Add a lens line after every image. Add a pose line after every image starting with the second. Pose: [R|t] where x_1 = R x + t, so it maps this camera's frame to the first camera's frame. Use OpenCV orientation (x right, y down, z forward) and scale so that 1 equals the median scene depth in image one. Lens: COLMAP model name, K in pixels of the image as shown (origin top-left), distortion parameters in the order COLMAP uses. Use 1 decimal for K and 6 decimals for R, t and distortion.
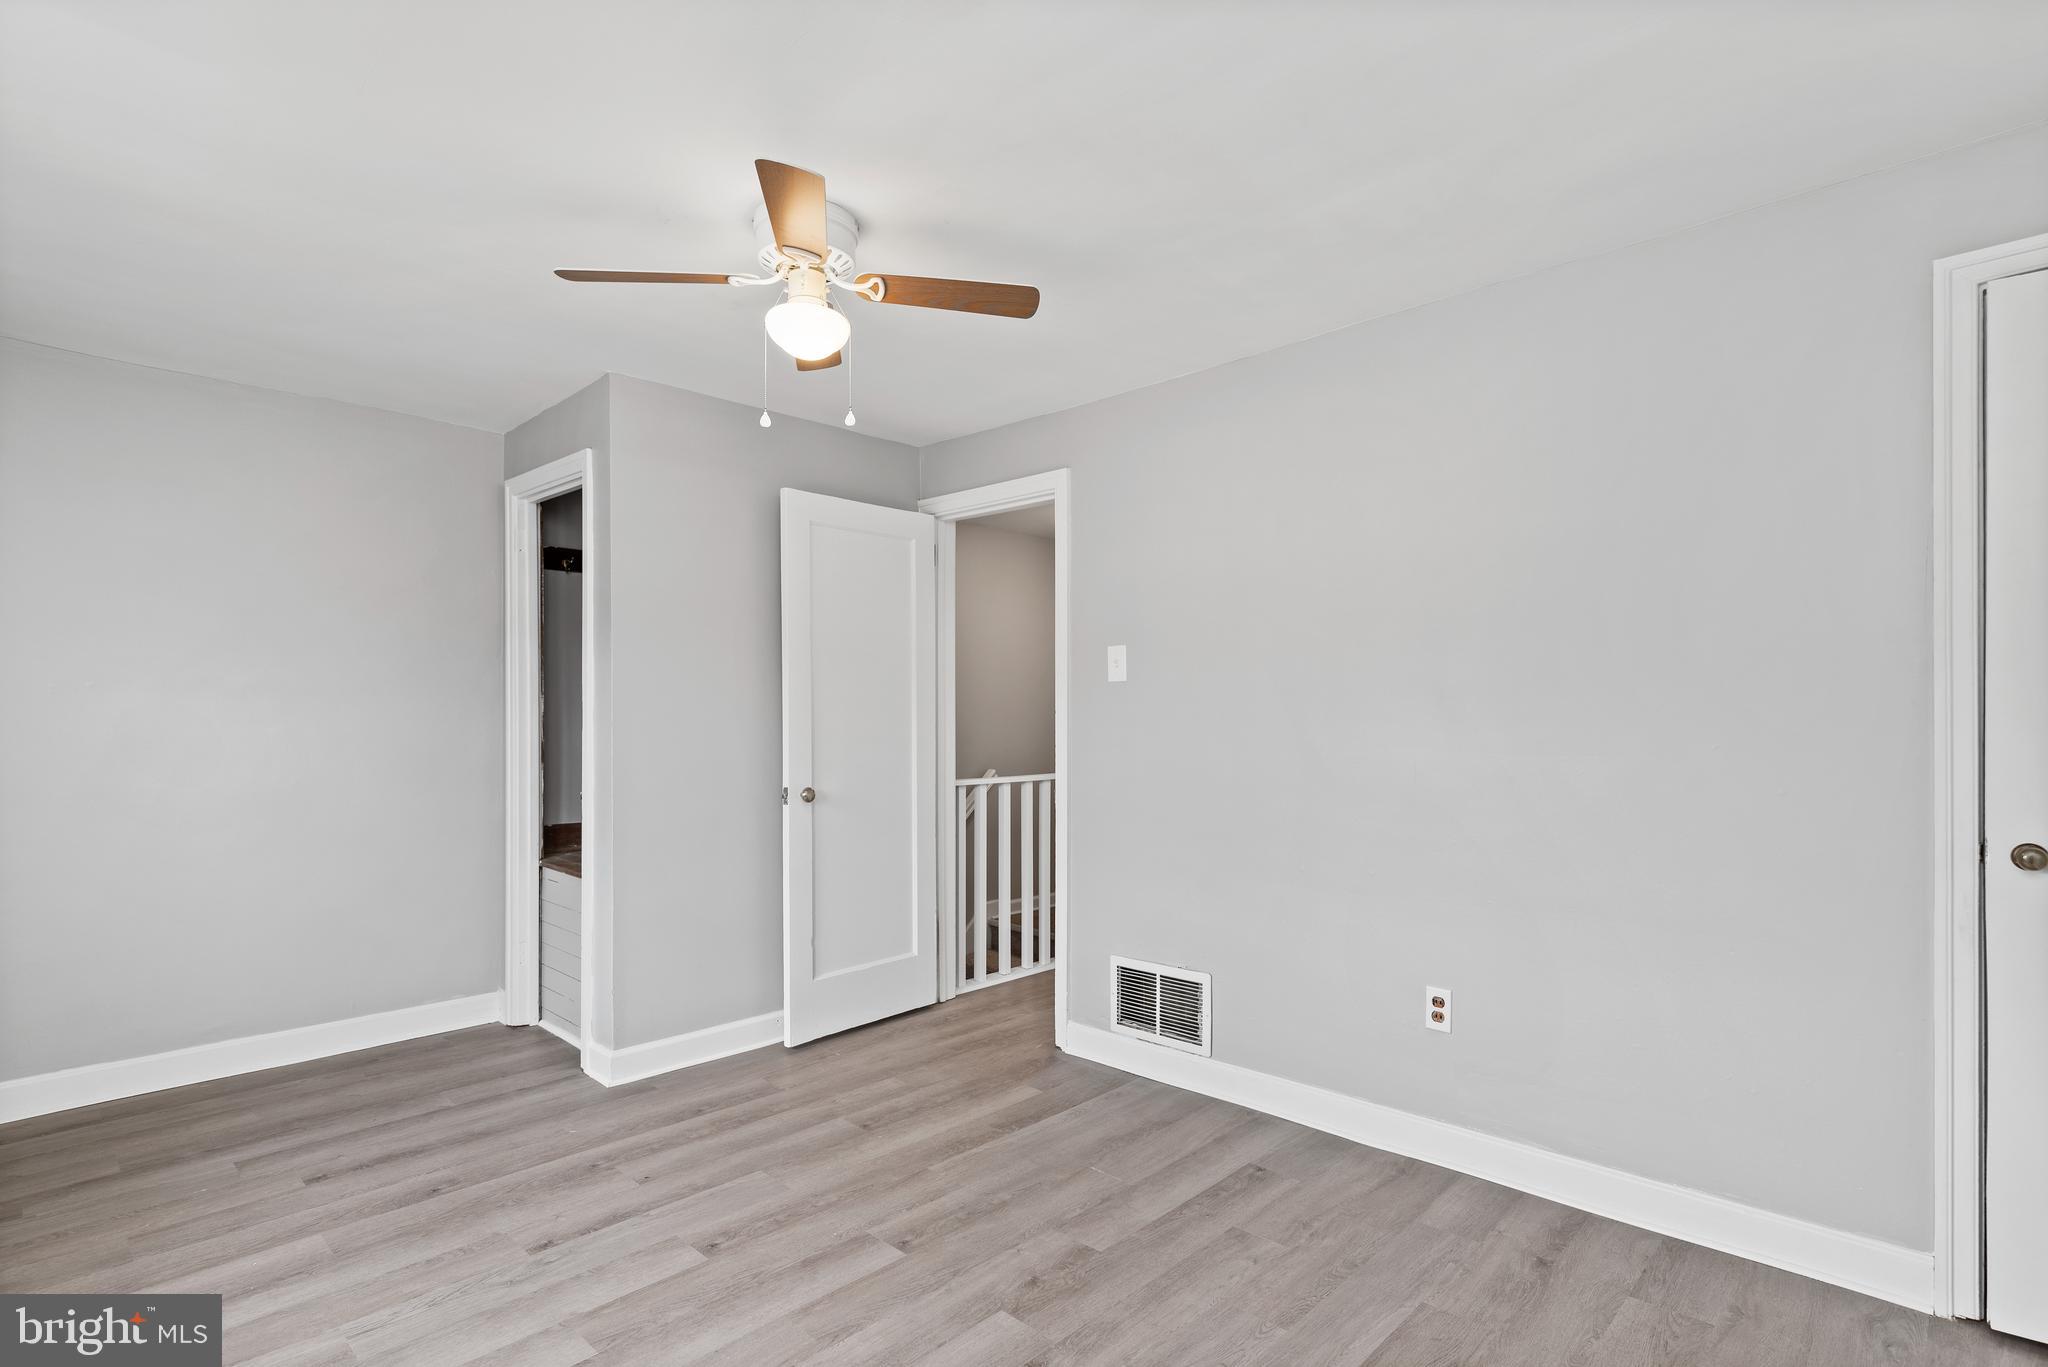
lens RADIAL K [[1006.6, 0, 1036.8], [0, 1006.6, 697.5], [0, 0, 1]] dist [0.007331, -0.003210]
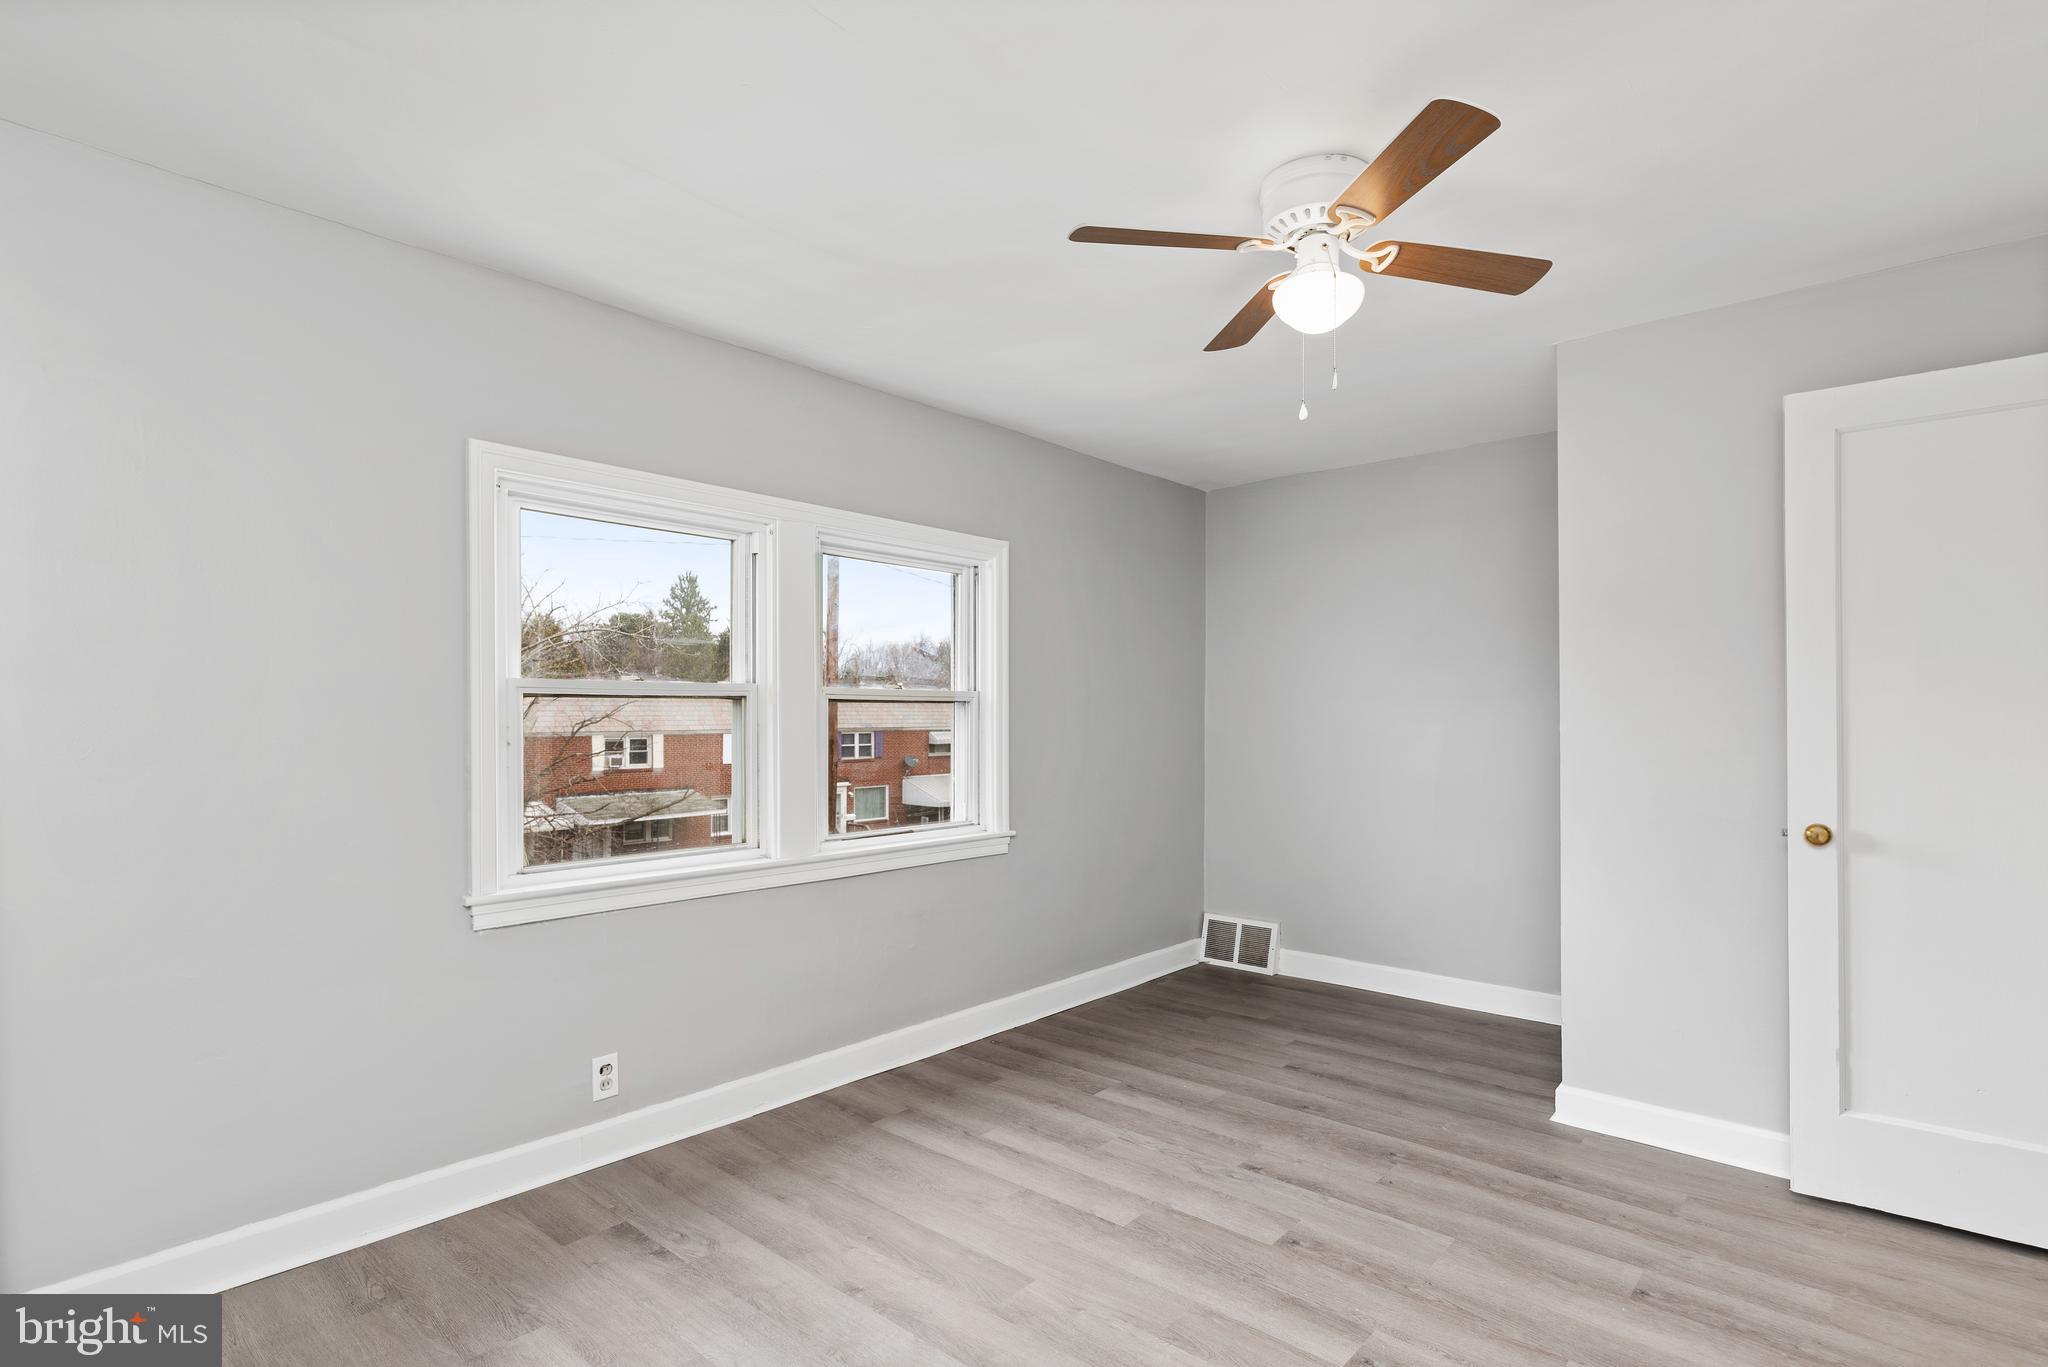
lens RADIAL K [[1006.6, 0, 1037.5], [0, 1006.6, 696.1], [0, 0, 1]] dist [0.007331, -0.003210]
pose [[0.051624, -0.017271, -0.998517, 0.554418], [0.017313, 0.999716, -0.016397, 0.006317], [0.998516, -0.016441, 0.051909, 0.565608]]
